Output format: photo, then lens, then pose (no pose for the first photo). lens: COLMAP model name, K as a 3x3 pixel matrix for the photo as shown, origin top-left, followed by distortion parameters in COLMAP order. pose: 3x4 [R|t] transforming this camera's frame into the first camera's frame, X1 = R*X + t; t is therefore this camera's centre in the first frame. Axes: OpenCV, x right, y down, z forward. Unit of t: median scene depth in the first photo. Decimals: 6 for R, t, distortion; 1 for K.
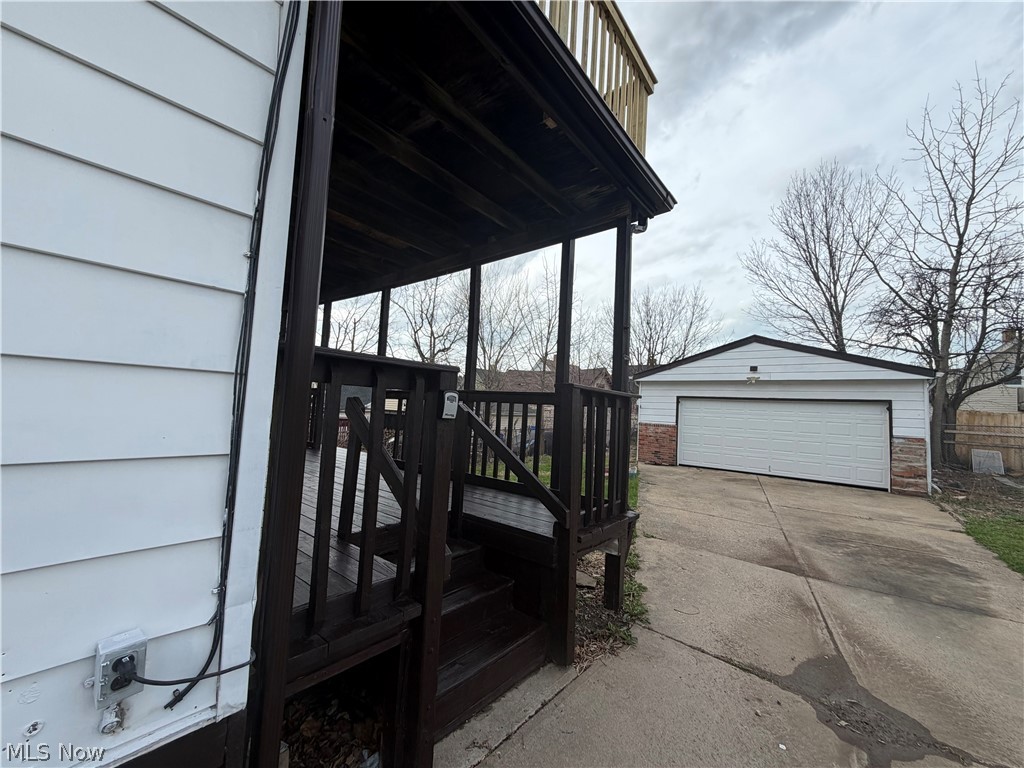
lens RADIAL K [[408.0, 0, 509.4], [0, 408.0, 384.1], [0, 0, 1]] dist [0.000224, 0.000068]
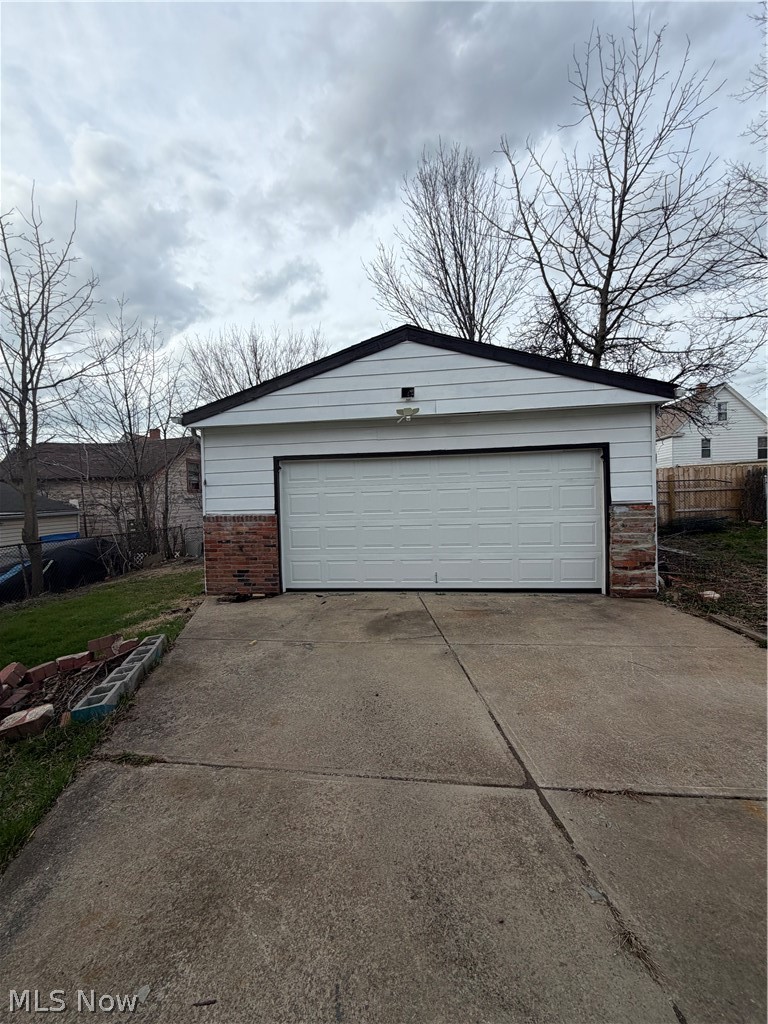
lens RADIAL K [[408.0, 0, 384.0], [0, 408.0, 512.0], [0, 0, 1]] dist [0.000224, 0.000068]
pose [[0.846138, -0.086807, 0.525847, 0.290647], [0.036723, 0.993797, 0.104967, 0.056055], [-0.531697, -0.069506, 0.844077, 0.570415]]
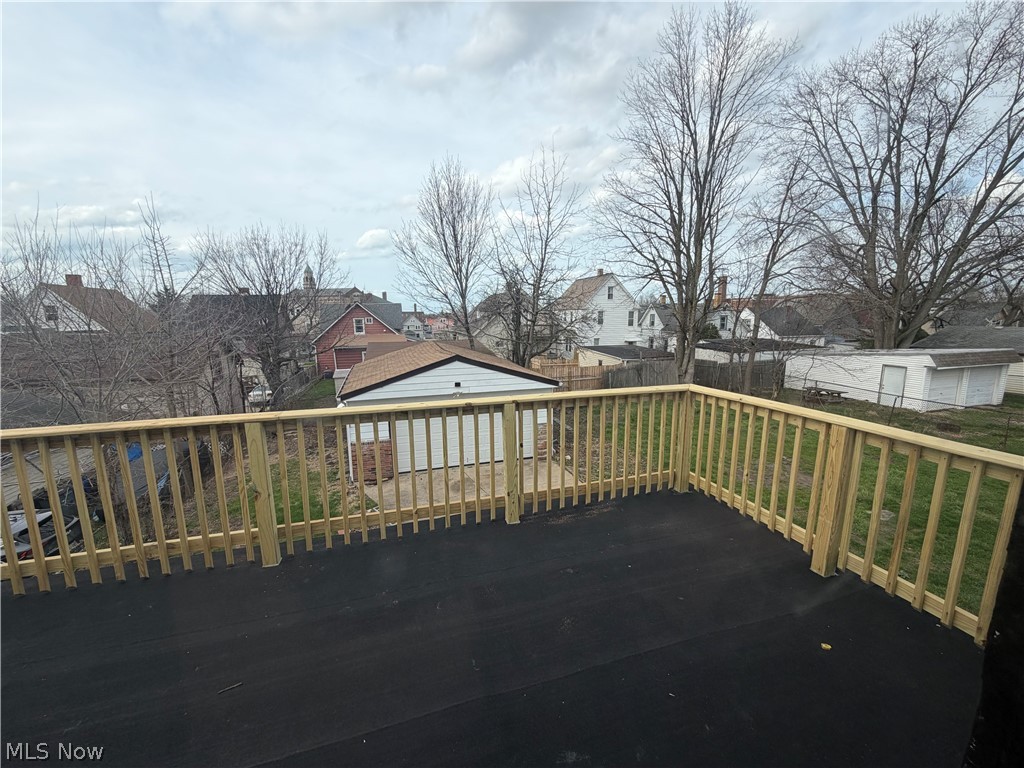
lens RADIAL K [[408.0, 0, 509.4], [0, 408.0, 384.1], [0, 0, 1]] dist [0.000224, 0.000068]
pose [[0.542740, -0.198169, 0.816188, -0.256856], [-0.013789, 0.969534, 0.244570, -0.319858], [-0.839788, -0.143992, 0.523472, 0.276124]]
